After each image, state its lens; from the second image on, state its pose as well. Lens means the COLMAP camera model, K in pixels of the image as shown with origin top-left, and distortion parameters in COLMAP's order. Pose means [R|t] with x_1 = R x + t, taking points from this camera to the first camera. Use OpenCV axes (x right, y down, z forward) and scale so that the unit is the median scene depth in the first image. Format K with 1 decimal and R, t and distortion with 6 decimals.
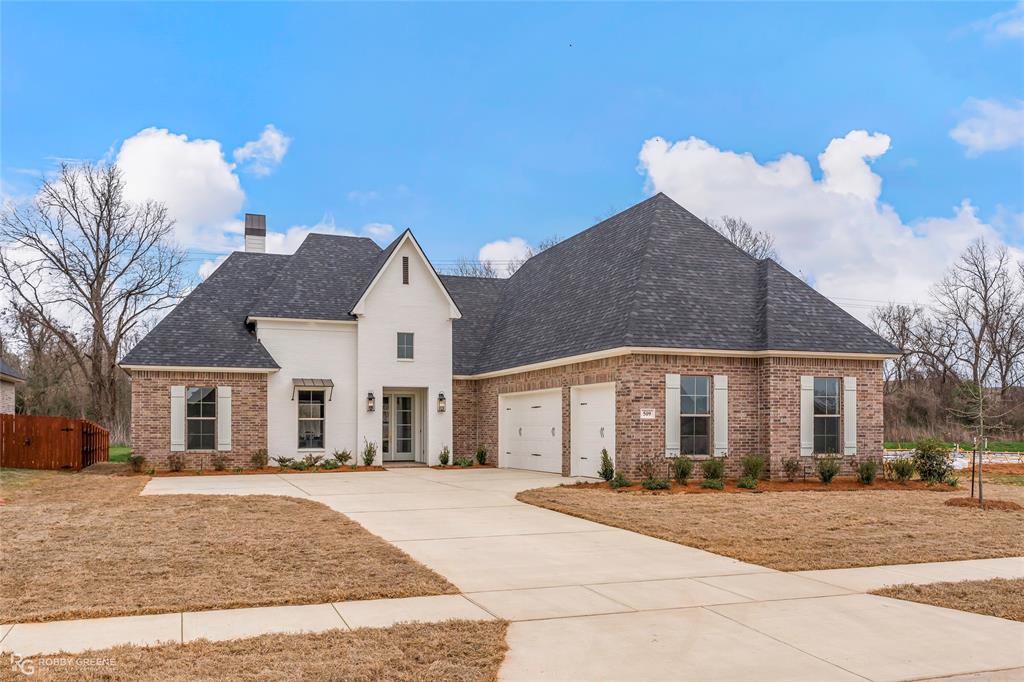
lens RADIAL K [[847.8, 0, 511.4], [0, 847.8, 349.1], [0, 0, 1]] dist [-0.012795, -0.009568]
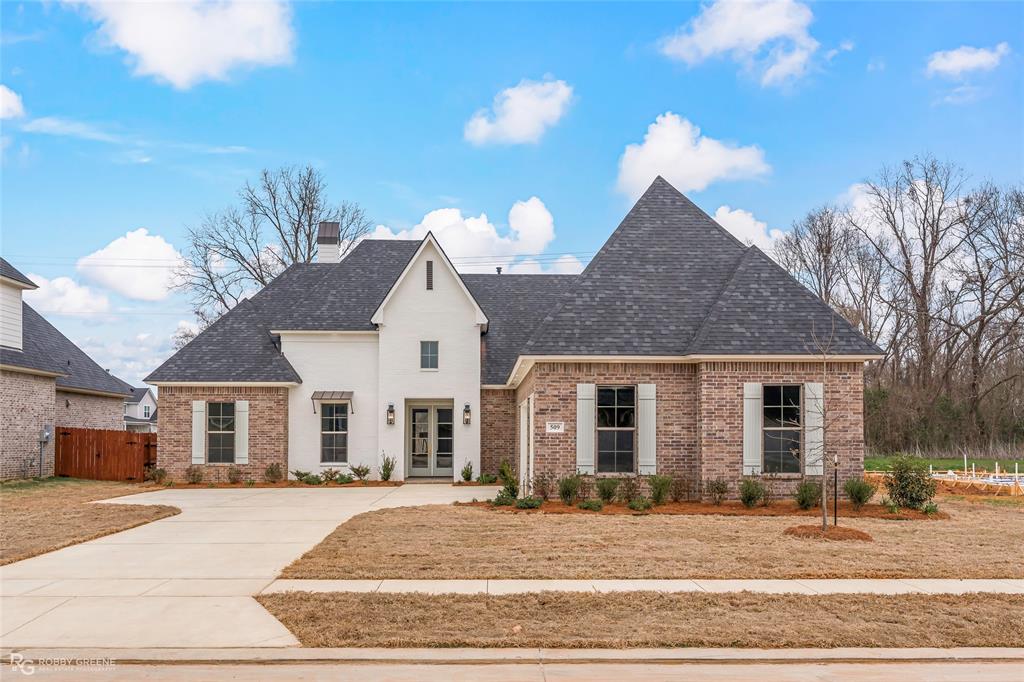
lens RADIAL K [[989.9, 0, 511.8], [0, 989.9, 339.2], [0, 0, 1]] dist [-0.019002, 0.000000]
pose [[0.952574, -0.030558, -0.302767, 0.316037], [0.028077, 0.999527, -0.012544, -0.005255], [0.303007, 0.003448, 0.952982, -0.029250]]
